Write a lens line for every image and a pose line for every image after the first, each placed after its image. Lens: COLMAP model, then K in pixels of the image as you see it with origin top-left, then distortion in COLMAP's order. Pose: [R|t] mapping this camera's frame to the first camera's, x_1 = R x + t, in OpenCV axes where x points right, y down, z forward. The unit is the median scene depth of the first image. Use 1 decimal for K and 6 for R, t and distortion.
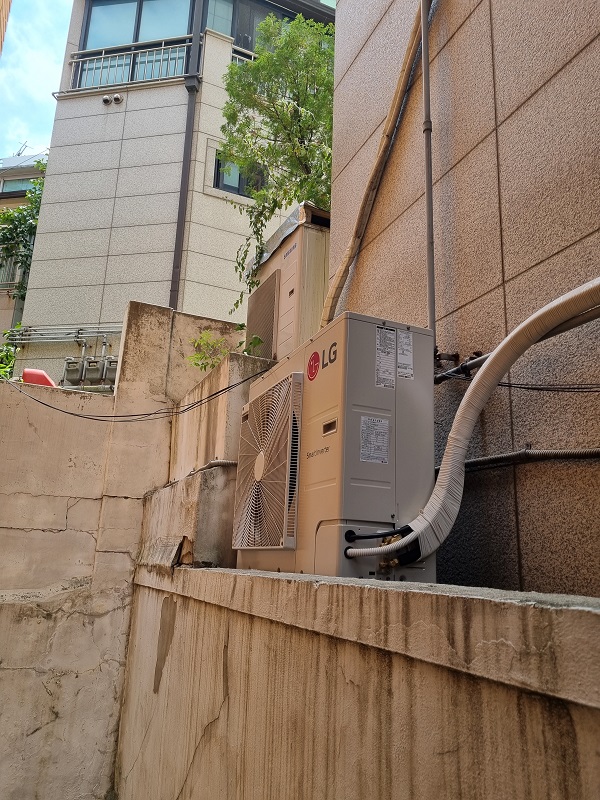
lens RADIAL K [[602.1, 0, 299.9], [0, 602.1, 385.8], [0, 0, 1]] dist [0.031265, -0.005276]
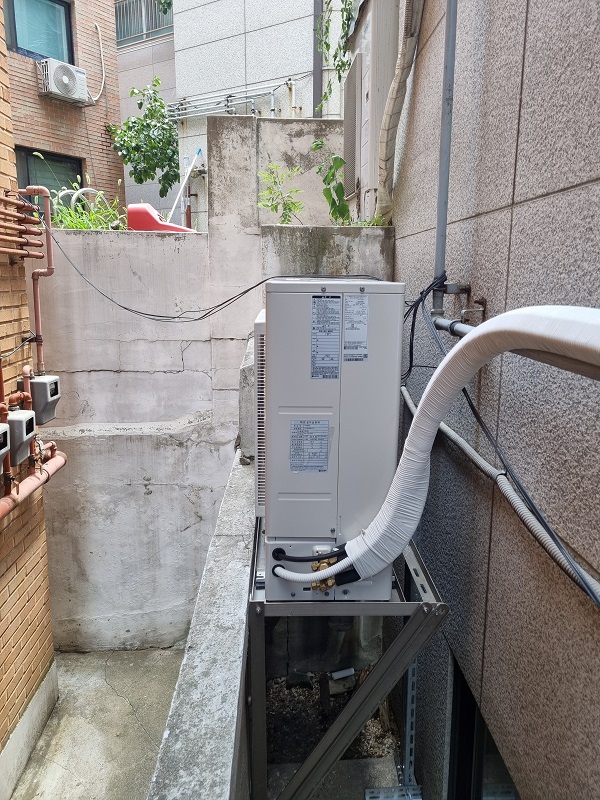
lens RADIAL K [[602.1, 0, 299.9], [0, 602.1, 385.8], [0, 0, 1]] dist [0.031265, -0.005276]
pose [[0.929494, 0.030602, -0.367566, 0.206933], [0.137450, 0.896031, 0.422180, -0.167324], [0.342270, -0.442936, 0.828649, 0.177162]]
